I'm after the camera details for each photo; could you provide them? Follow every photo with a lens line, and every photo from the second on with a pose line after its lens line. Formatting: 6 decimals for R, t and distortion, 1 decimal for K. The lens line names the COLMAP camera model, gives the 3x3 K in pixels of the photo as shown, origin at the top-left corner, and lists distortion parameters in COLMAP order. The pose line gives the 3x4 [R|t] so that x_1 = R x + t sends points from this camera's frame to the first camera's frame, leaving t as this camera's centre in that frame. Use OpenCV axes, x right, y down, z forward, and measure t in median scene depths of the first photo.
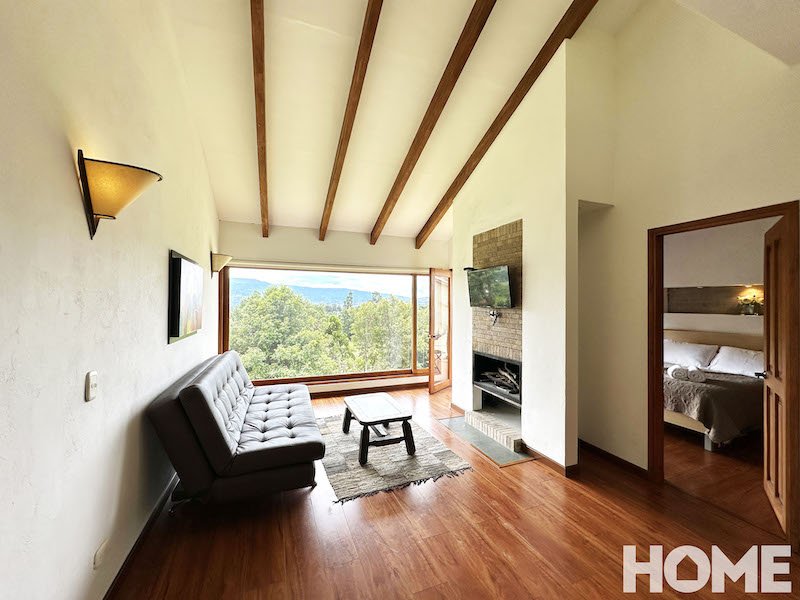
lens RADIAL K [[319.3, 0, 400.0], [0, 319.3, 300.0], [0, 0, 1]] dist [-0.000959, 0.000047]
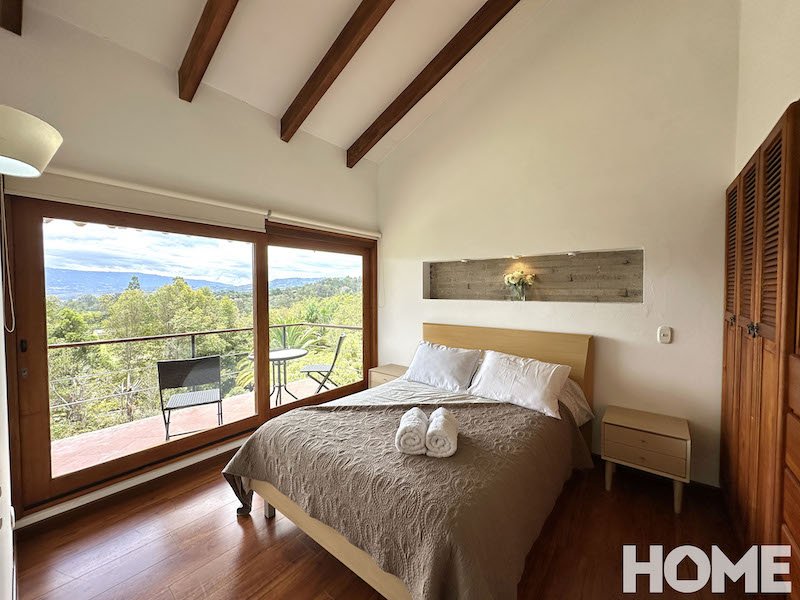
lens RADIAL K [[319.3, 0, 400.0], [0, 319.3, 300.0], [0, 0, 1]] dist [-0.000959, 0.000047]
pose [[0.871420, -0.020373, 0.490114, 0.550152], [0.001268, 0.999227, 0.039283, 0.019480], [-0.490535, -0.033610, 0.870773, 0.535367]]
